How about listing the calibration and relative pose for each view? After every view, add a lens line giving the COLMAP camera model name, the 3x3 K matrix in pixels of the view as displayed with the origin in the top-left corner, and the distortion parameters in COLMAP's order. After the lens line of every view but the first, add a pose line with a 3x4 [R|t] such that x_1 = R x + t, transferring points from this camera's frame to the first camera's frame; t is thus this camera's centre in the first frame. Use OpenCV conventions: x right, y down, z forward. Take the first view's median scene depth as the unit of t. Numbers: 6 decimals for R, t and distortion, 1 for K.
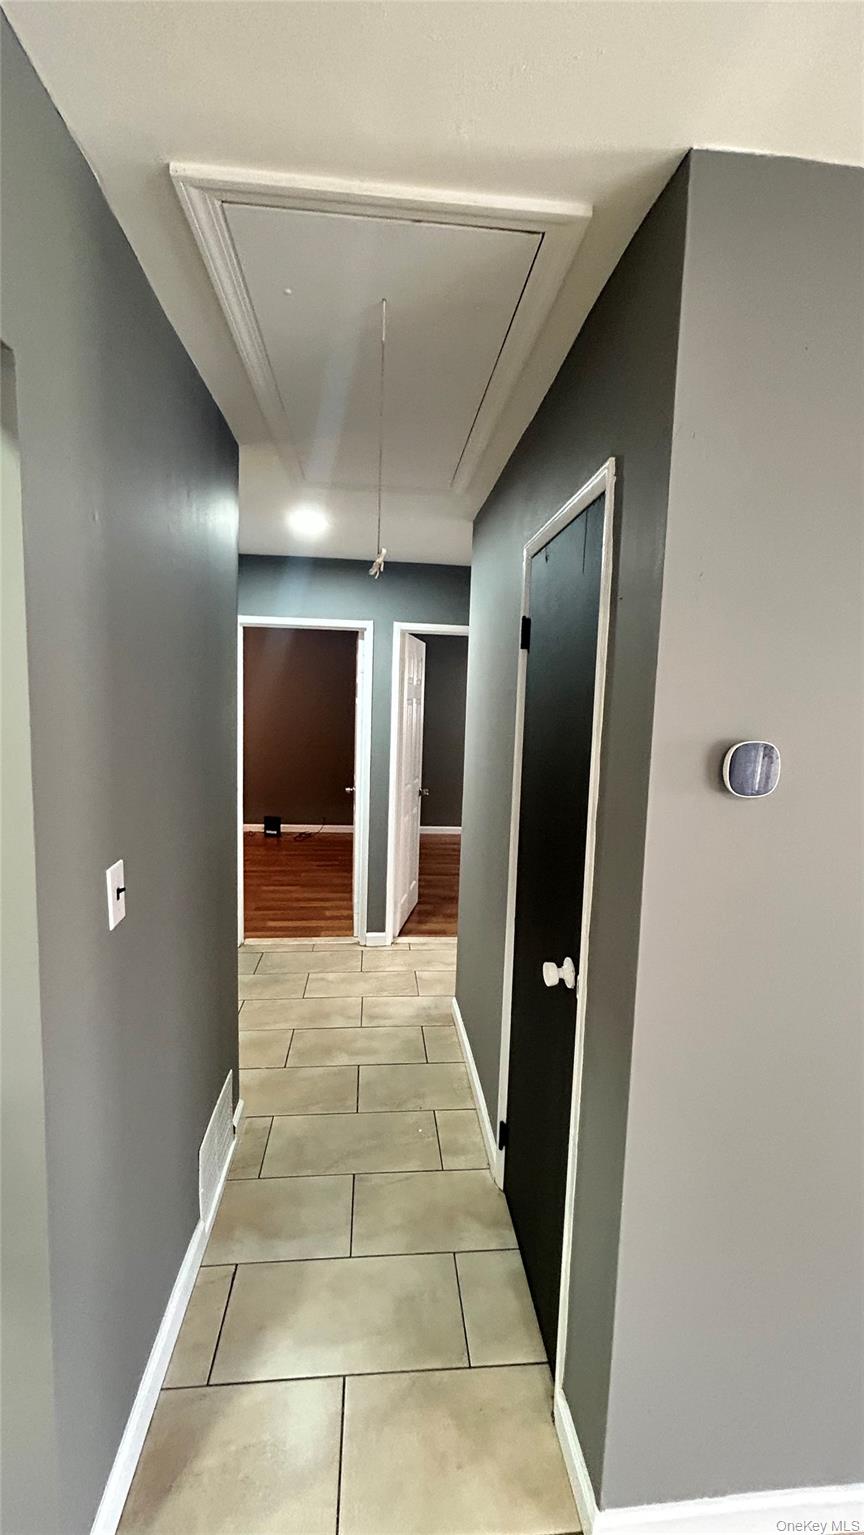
lens RADIAL K [[622.2, 0, 431.8], [0, 622.2, 766.9], [0, 0, 1]] dist [0.003922, -0.000072]
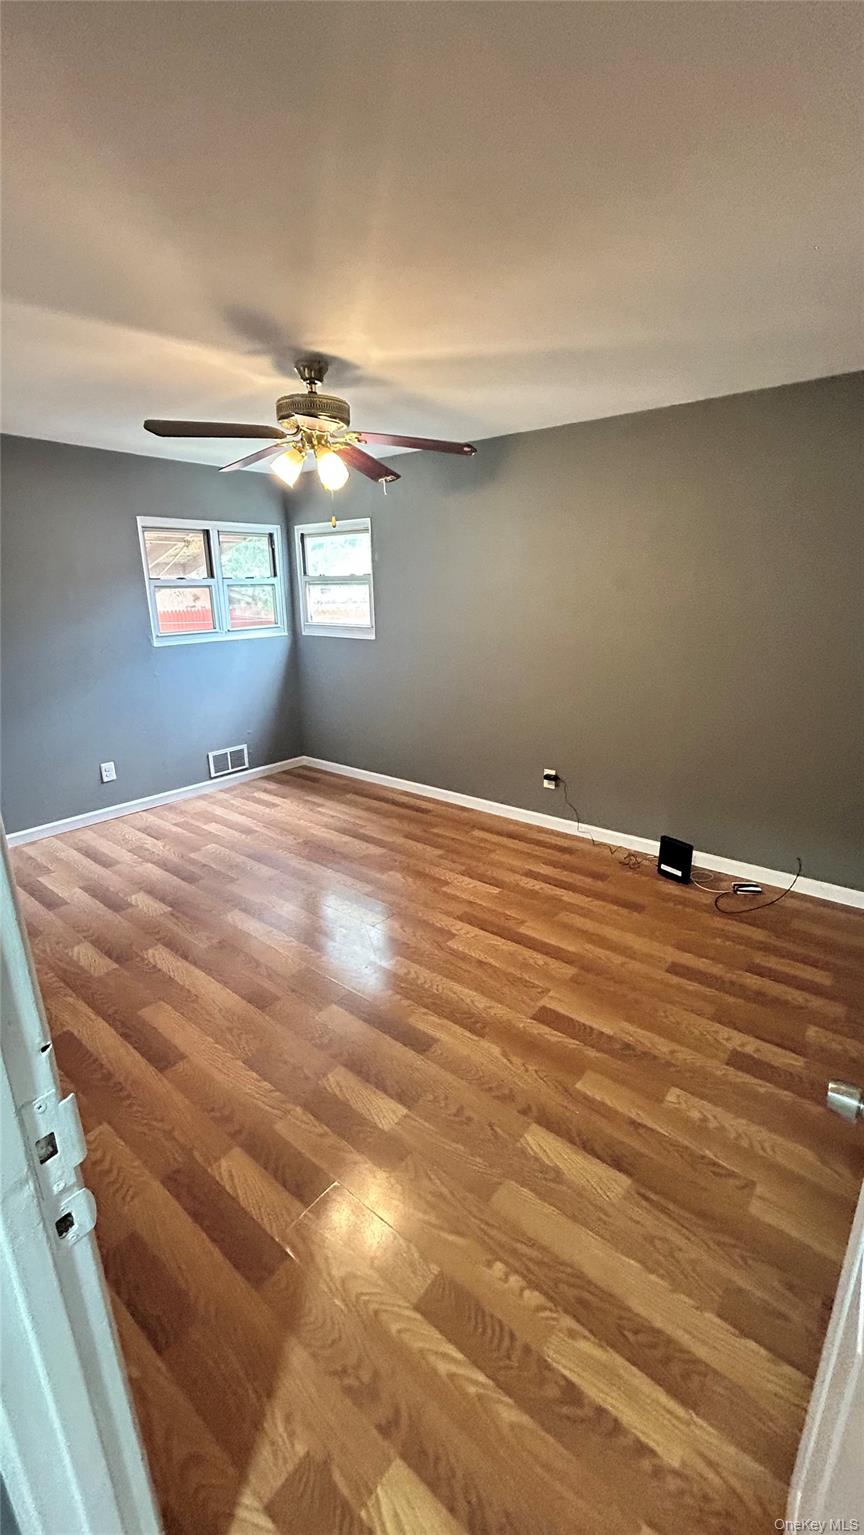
lens RADIAL K [[622.2, 0, 432.3], [0, 622.2, 768.0], [0, 0, 1]] dist [0.003922, -0.000072]
pose [[0.715408, 0.165100, -0.678921, -0.095394], [-0.046242, 0.980739, 0.189769, -0.076680], [0.697175, -0.104368, 0.709263, 0.681082]]
